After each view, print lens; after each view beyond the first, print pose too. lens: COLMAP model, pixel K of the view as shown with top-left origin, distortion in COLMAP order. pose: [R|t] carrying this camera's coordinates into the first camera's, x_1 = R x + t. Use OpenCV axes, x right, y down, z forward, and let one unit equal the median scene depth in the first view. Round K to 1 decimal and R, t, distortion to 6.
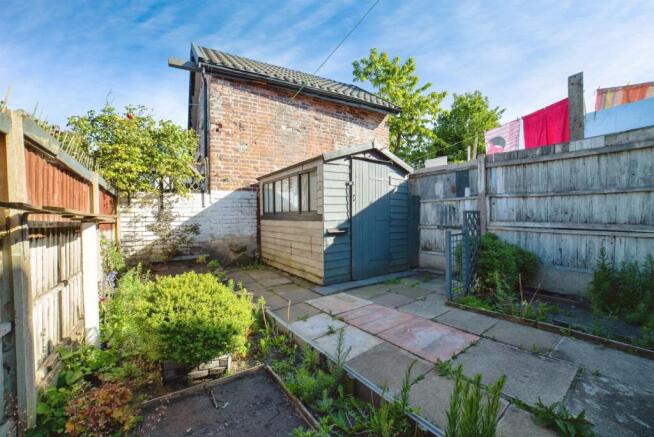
lens RADIAL K [[273.0, 0, 327.0], [0, 273.0, 218.5], [0, 0, 1]] dist [0.000182, 0.000015]
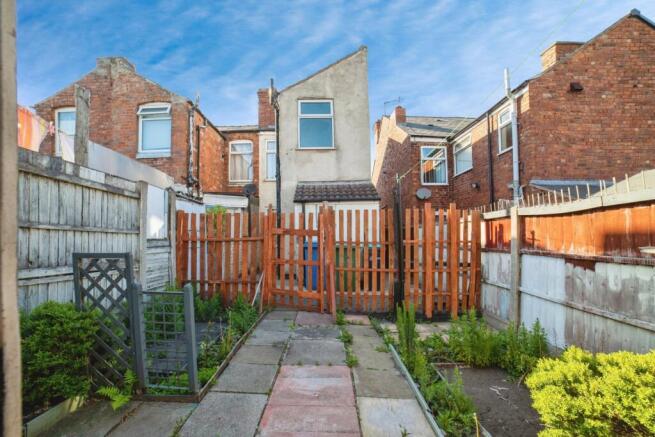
lens RADIAL K [[272.1, 0, 325.0], [0, 272.1, 236.5], [0, 0, 1]] dist [-0.000185, -0.000016]
pose [[-0.815741, 0.014696, 0.578230, -0.187180], [0.004099, 0.999799, -0.019628, -0.058164], [-0.578403, -0.013641, -0.815637, 1.407811]]
